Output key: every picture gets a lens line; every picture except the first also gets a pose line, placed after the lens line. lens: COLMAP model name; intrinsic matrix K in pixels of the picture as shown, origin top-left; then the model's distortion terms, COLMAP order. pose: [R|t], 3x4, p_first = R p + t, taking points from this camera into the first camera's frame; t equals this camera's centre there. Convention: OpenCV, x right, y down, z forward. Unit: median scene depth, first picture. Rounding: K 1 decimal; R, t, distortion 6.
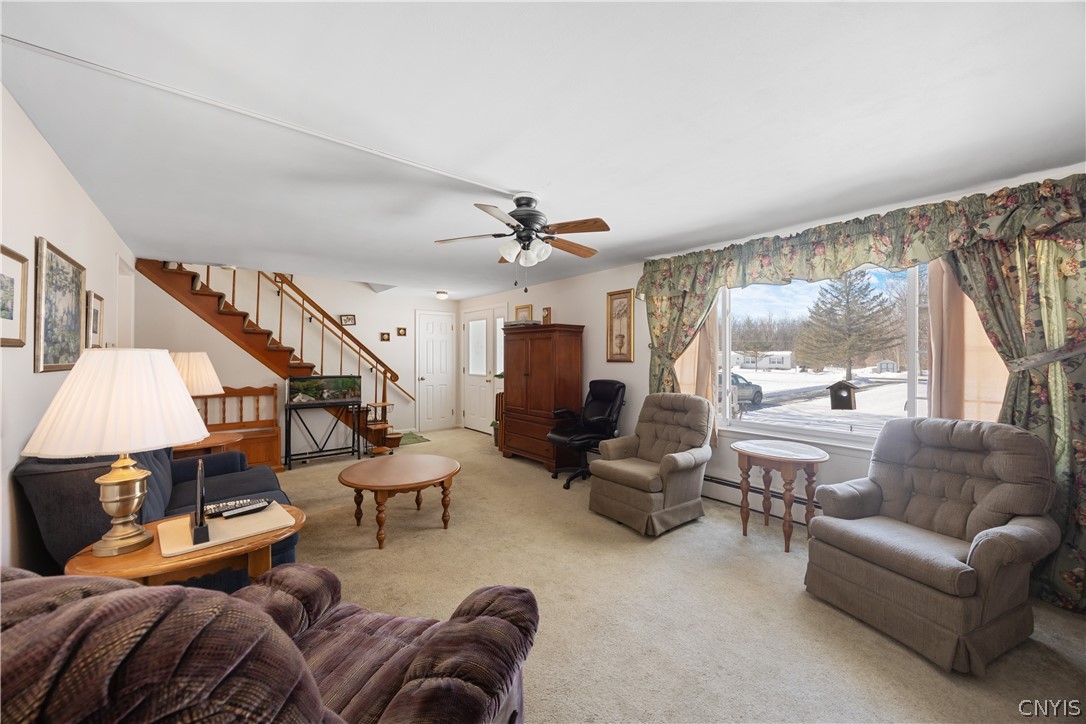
lens RADIAL K [[416.4, 0, 544.8], [0, 416.4, 356.9], [0, 0, 1]] dist [-0.001215, 0.000333]
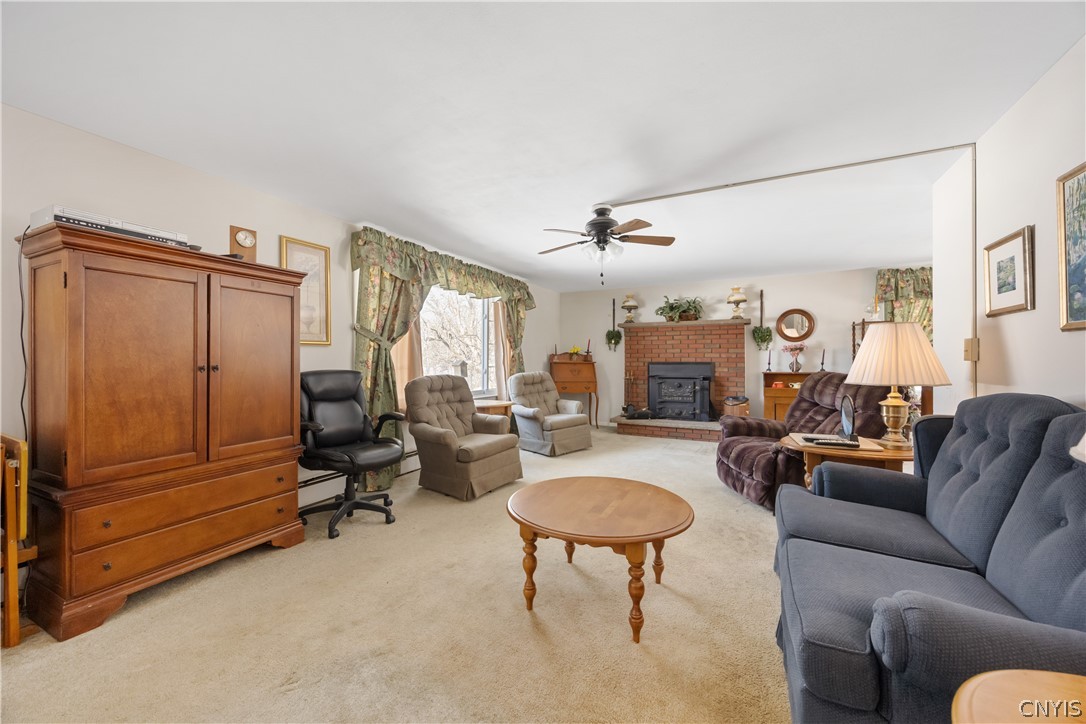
lens RADIAL K [[416.4, 0, 544.8], [0, 416.4, 356.9], [0, 0, 1]] dist [-0.001215, 0.000333]
pose [[-0.409542, -0.002798, 0.912287, -1.064429], [-0.010757, 0.999941, -0.001763, 0.052191], [-0.912228, -0.010535, -0.409547, 1.606410]]
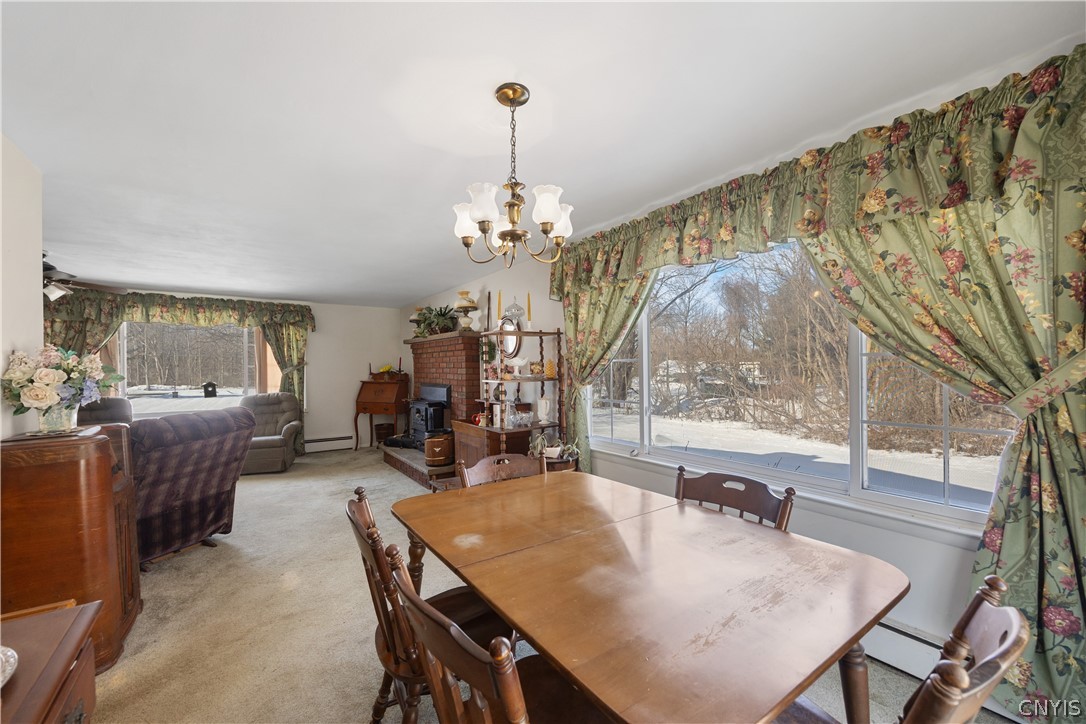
lens RADIAL K [[416.4, 0, 544.8], [0, 416.4, 356.9], [0, 0, 1]] dist [-0.001215, 0.000333]
pose [[0.025153, 0.016105, 0.999554, -1.284160], [-0.001487, 0.999870, -0.016073, -0.027485], [-0.999683, -0.001082, 0.025173, -0.634653]]
